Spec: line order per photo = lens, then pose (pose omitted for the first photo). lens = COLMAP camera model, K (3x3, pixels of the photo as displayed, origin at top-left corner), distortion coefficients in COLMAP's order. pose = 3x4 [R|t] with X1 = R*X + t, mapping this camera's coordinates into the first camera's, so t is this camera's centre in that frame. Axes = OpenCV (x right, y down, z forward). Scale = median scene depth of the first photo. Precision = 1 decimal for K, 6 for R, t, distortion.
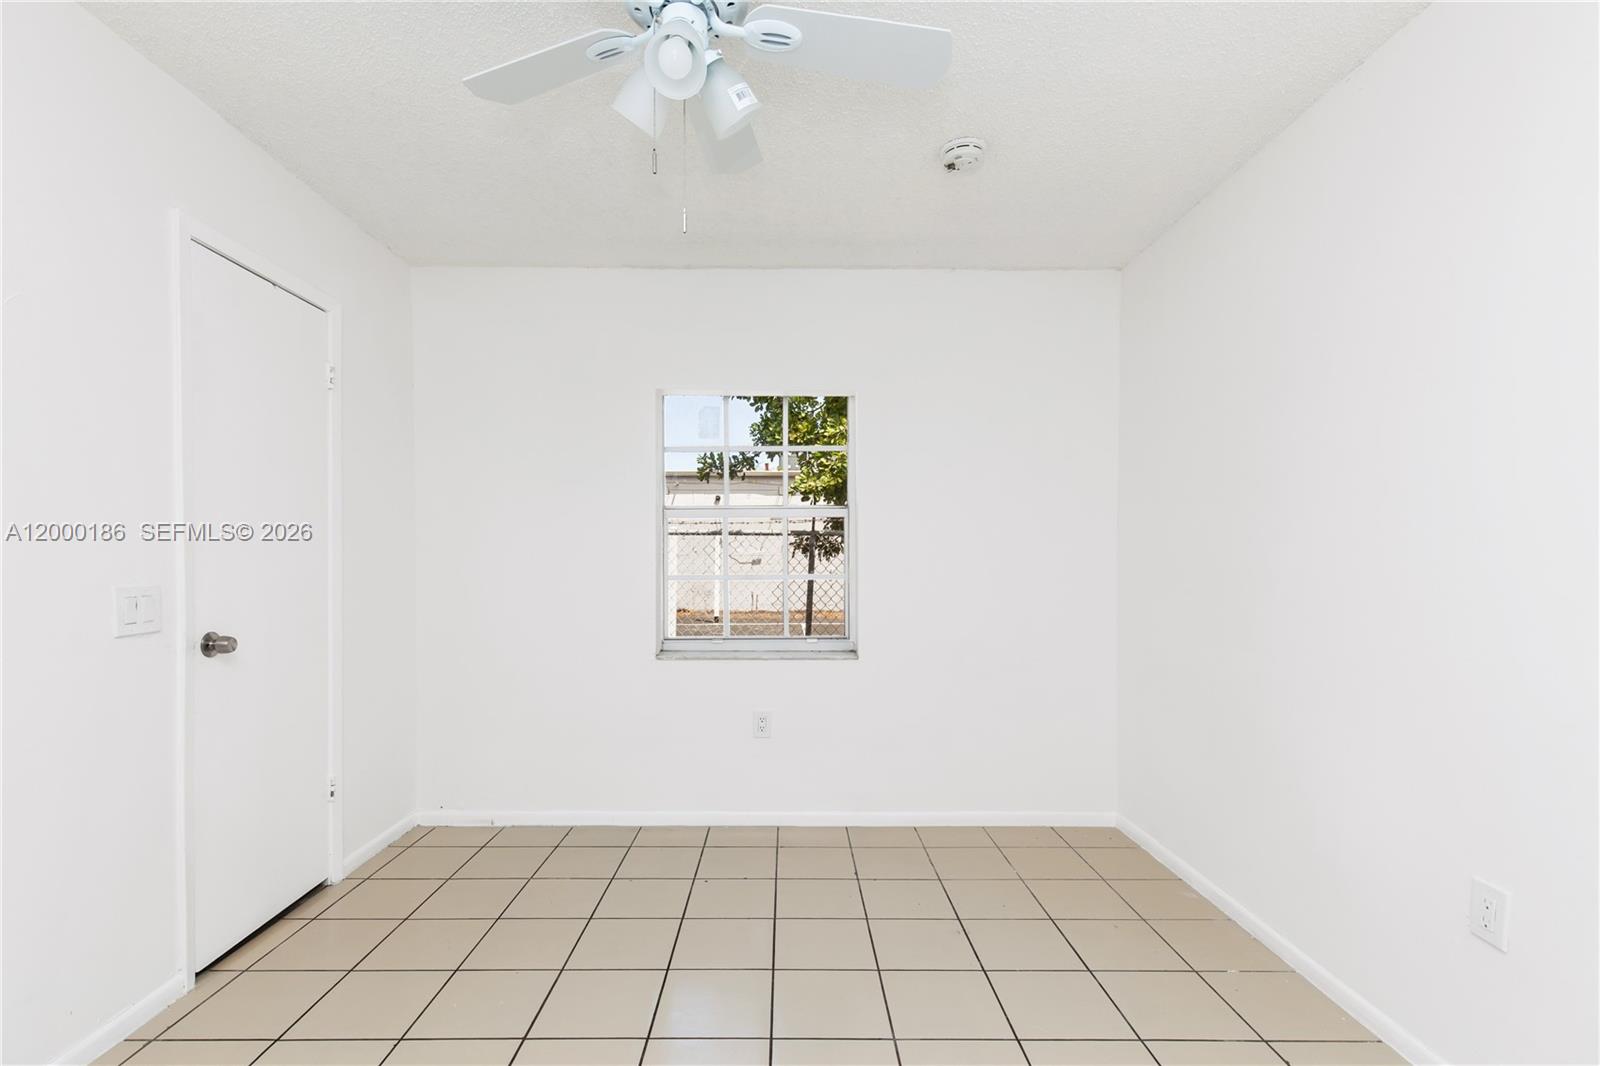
lens RADIAL K [[724.1, 0, 817.6], [0, 724.1, 566.9], [0, 0, 1]] dist [0.004856, -0.002239]
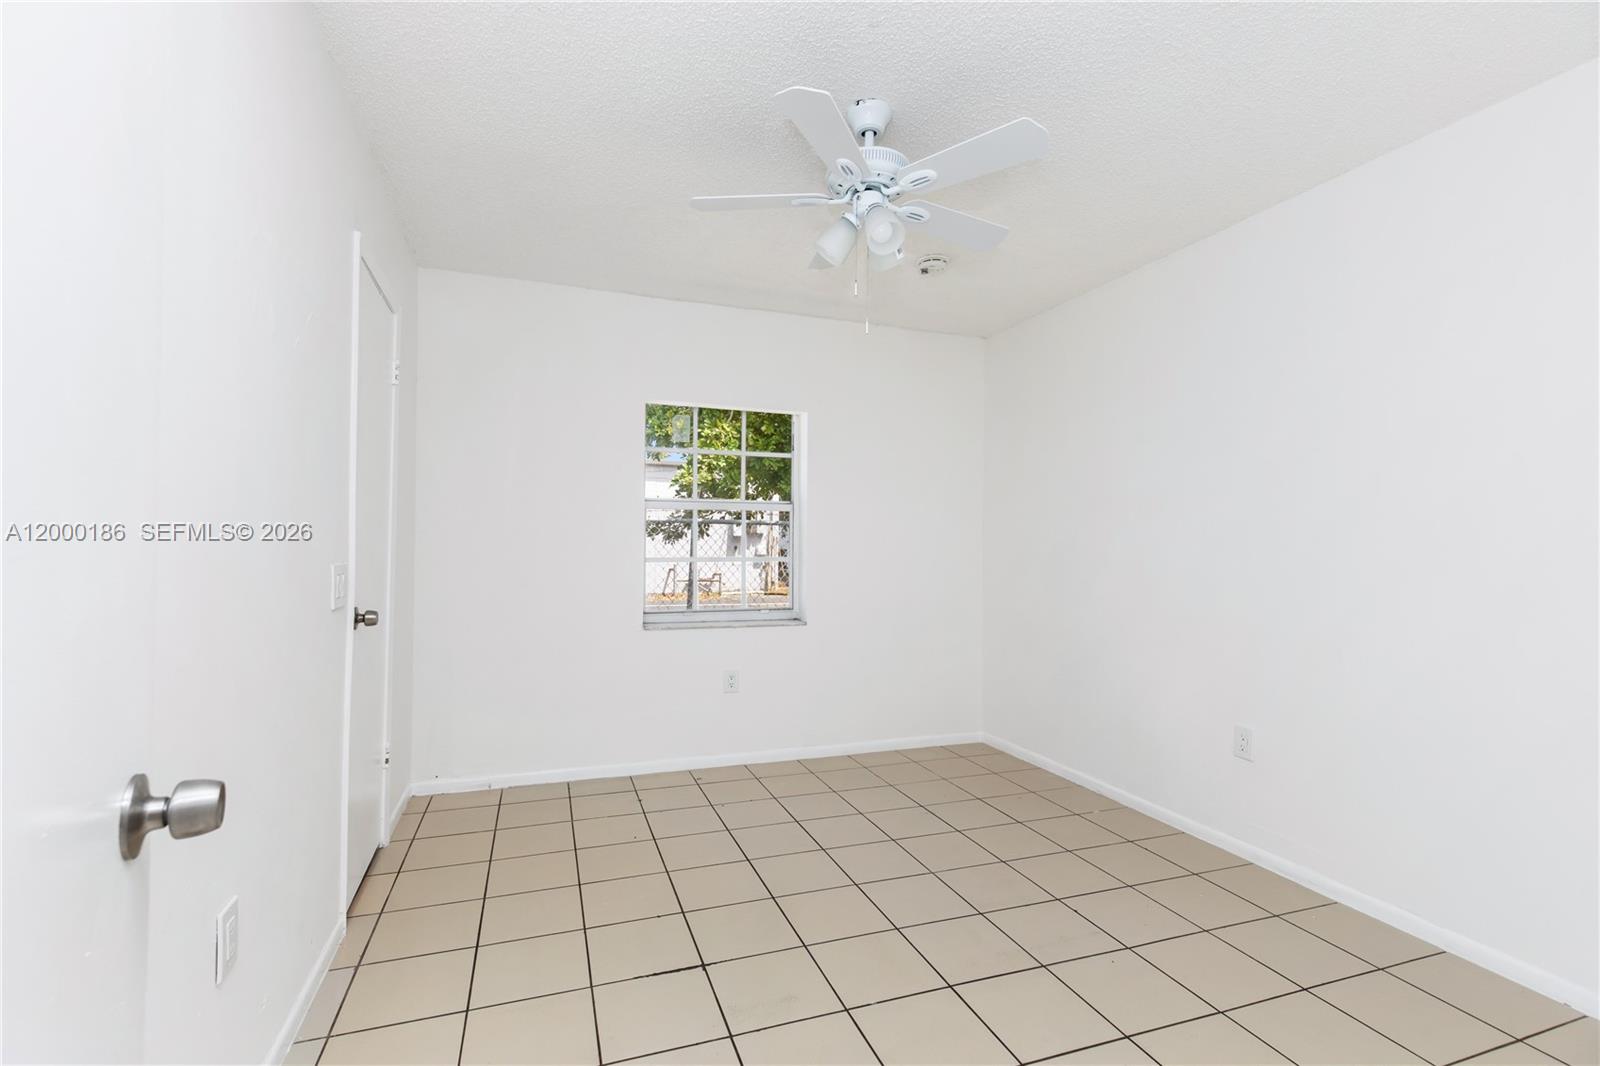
lens RADIAL K [[724.1, 0, 794.8], [0, 724.1, 533.6], [0, 0, 1]] dist [0.004856, -0.002239]
pose [[0.942721, 0.012813, 0.333336, -0.386674], [-0.003624, 0.999596, -0.028174, 0.004916], [-0.333562, 0.025352, 0.942387, -0.181640]]
